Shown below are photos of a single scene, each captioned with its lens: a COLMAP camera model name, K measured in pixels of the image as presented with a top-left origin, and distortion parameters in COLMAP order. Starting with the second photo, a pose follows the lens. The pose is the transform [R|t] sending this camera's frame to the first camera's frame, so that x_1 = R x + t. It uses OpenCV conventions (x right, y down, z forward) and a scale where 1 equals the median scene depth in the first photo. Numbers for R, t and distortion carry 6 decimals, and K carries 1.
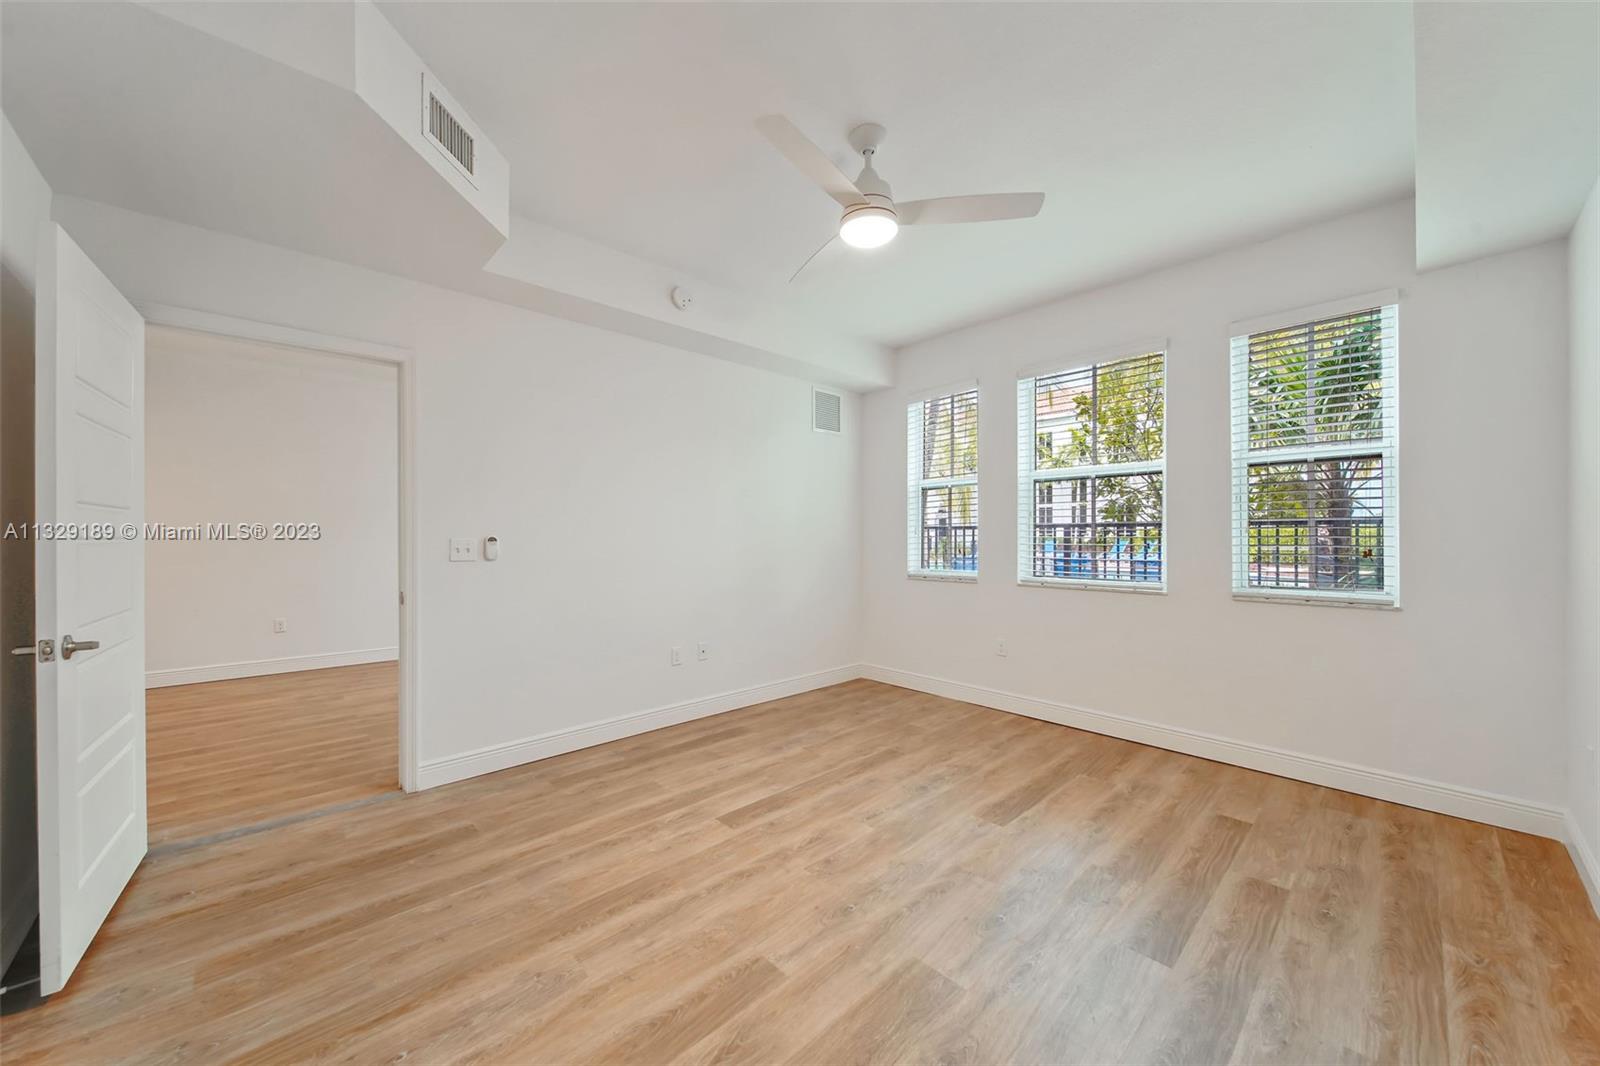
lens RADIAL K [[573.7, 0, 840.8], [0, 573.7, 535.7], [0, 0, 1]] dist [0.000802, -0.000086]
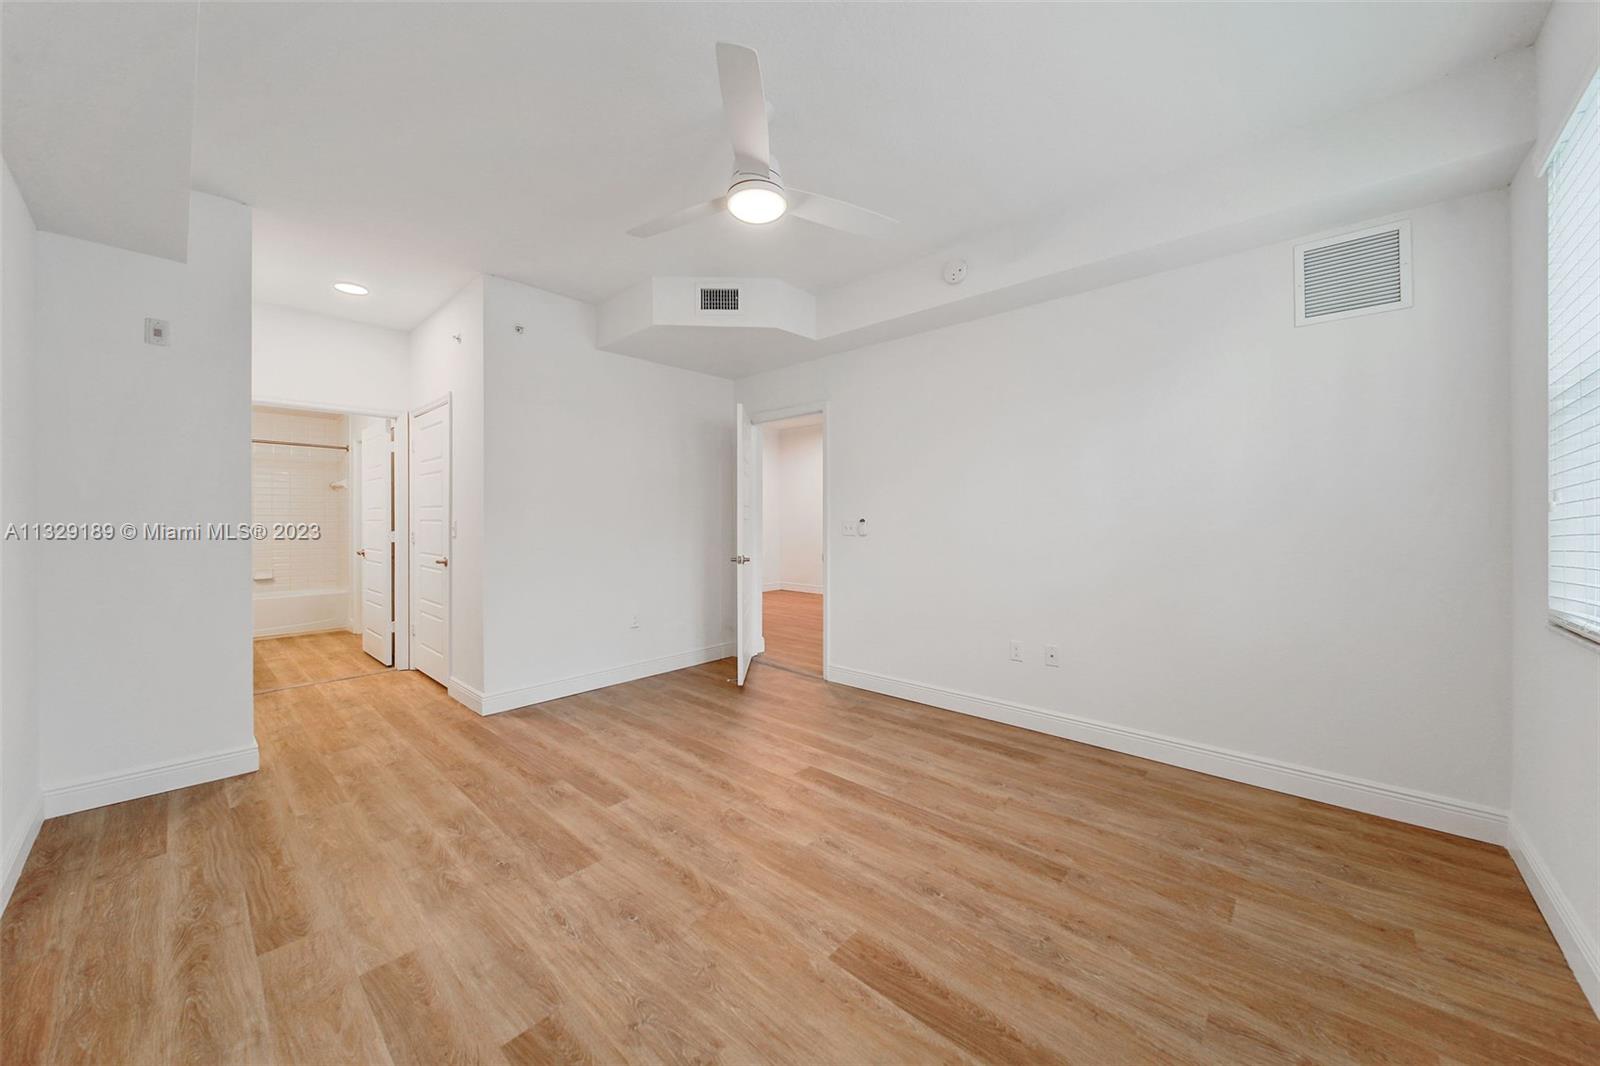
lens RADIAL K [[599.1, 0, 800.0], [0, 599.1, 533.0], [0, 0, 1]] dist [-0.000595, -0.000046]
pose [[0.022661, 0.024446, -0.999444, 0.867876], [0.001008, 0.999700, 0.024475, 0.000031], [0.999743, -0.001563, 0.022630, 0.860310]]
